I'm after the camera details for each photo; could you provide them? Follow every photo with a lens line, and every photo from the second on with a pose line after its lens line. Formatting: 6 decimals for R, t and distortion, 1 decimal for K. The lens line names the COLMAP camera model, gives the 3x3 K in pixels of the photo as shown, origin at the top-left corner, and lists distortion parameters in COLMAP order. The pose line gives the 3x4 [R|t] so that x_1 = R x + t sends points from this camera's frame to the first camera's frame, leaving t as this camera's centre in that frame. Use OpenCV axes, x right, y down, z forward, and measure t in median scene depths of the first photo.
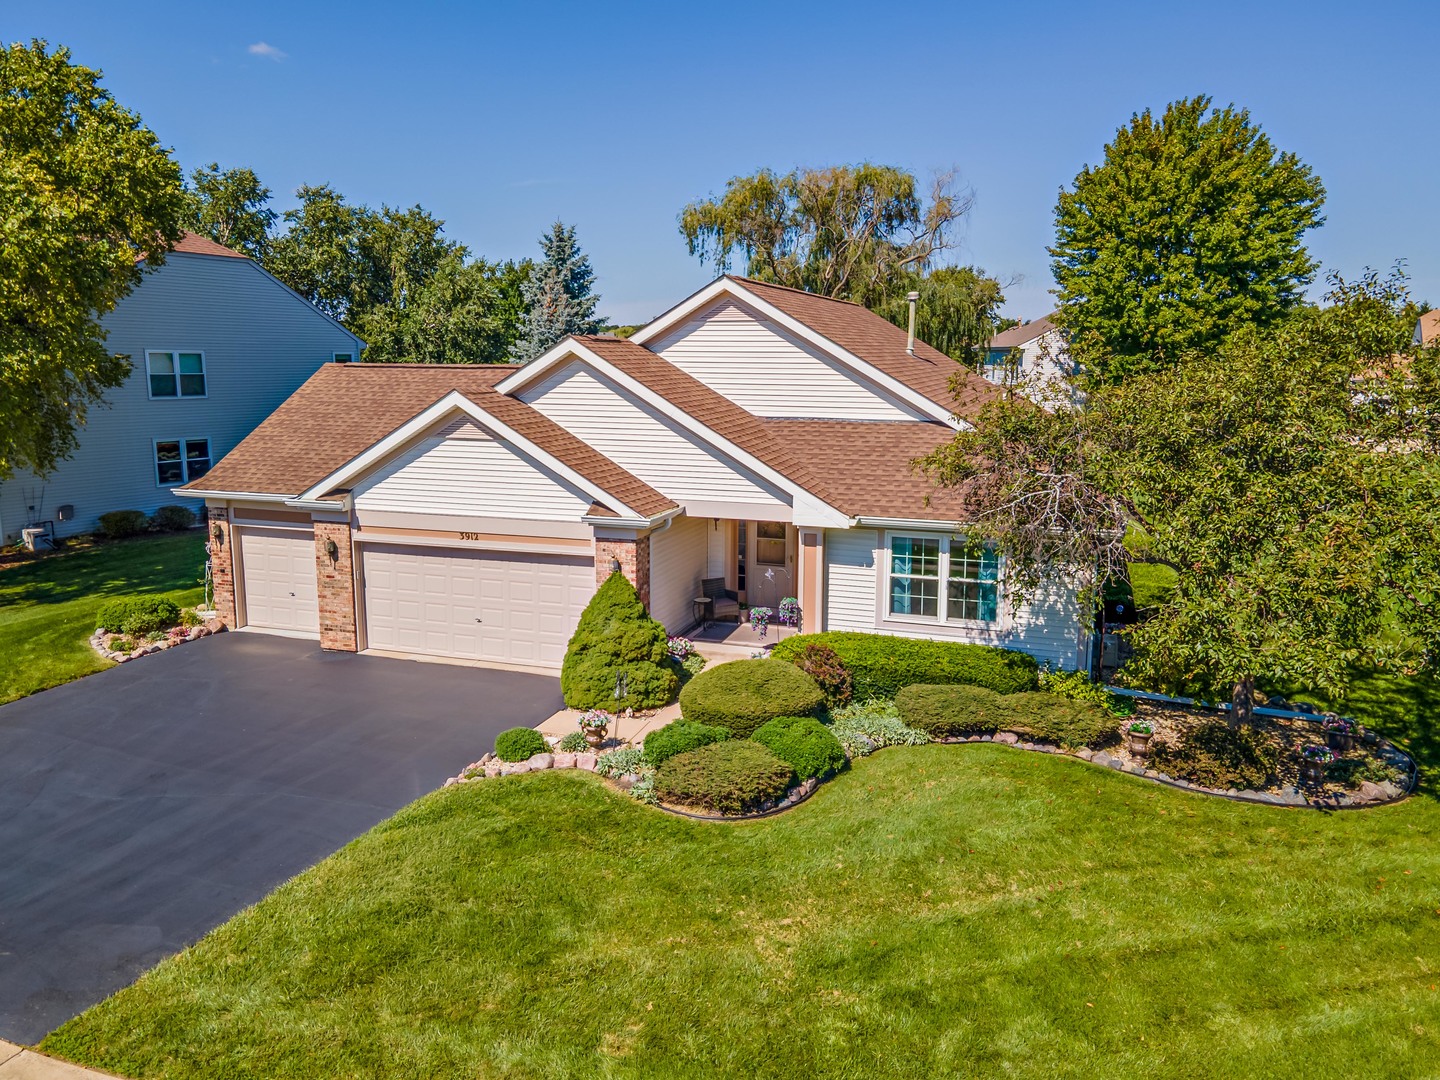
lens RADIAL K [[1039.9, 0, 720.0], [0, 1039.9, 540.0], [0, 0, 1]] dist [-0.003548, 0.076680]
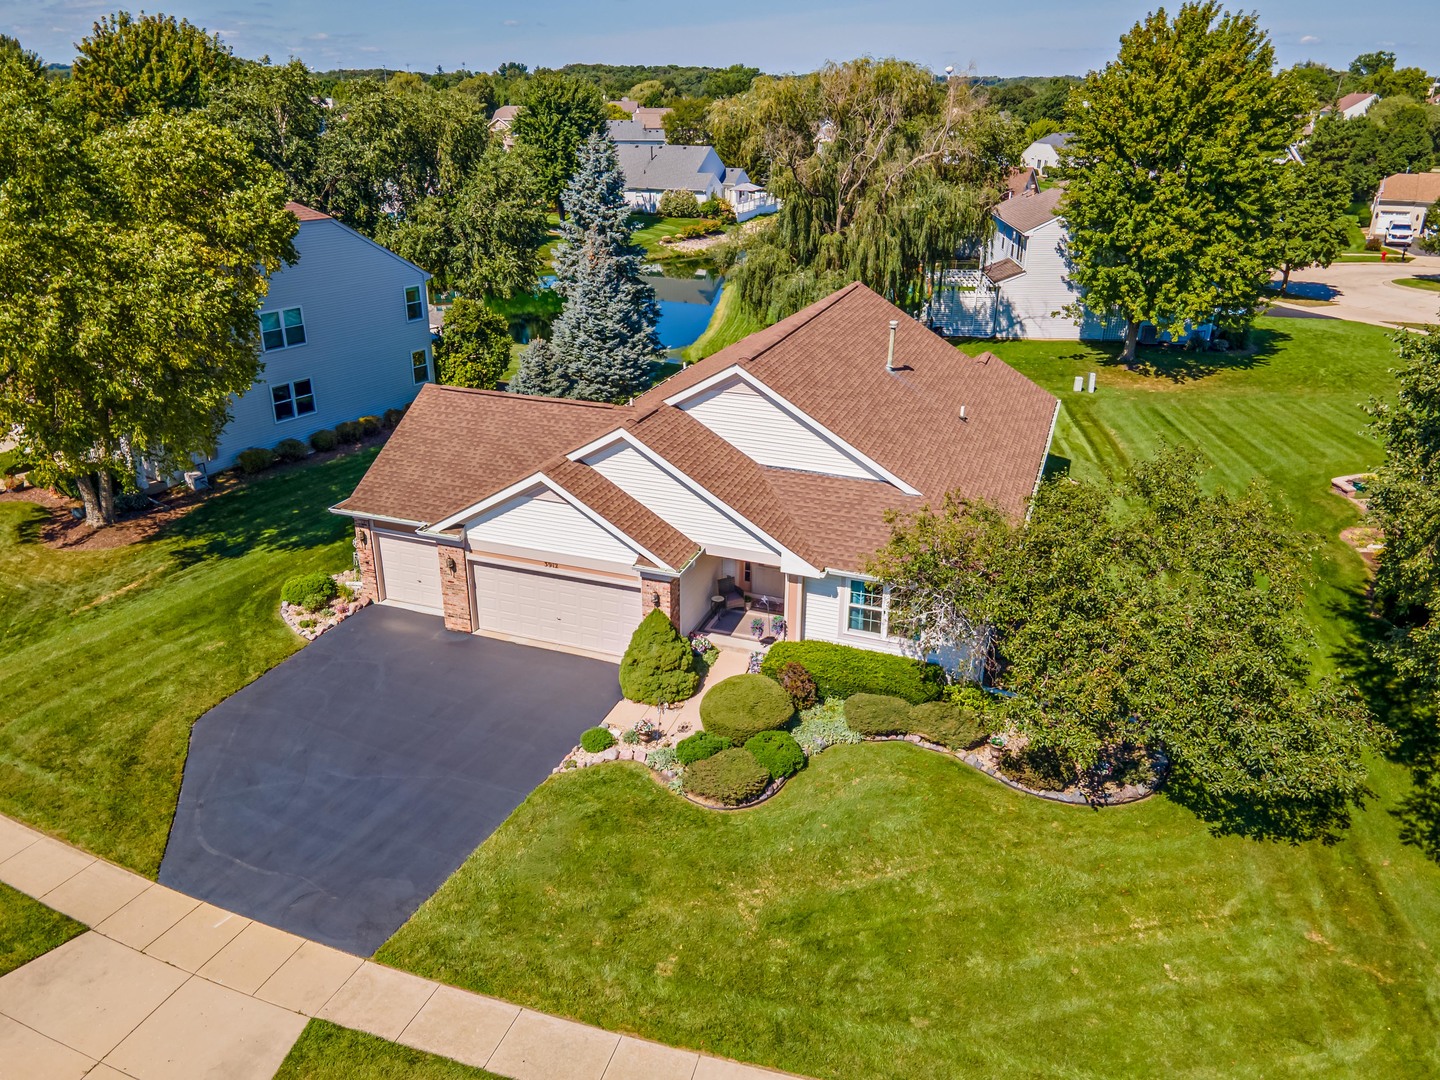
lens RADIAL K [[1027.5, 0, 720.0], [0, 1027.5, 540.0], [0, 0, 1]] dist [0.026506, 0.001931]
pose [[0.999575, 0.014851, -0.025080, 0.021628], [-0.008760, 0.973751, 0.227445, -0.372682], [0.027800, -0.227129, 0.973468, -0.353882]]
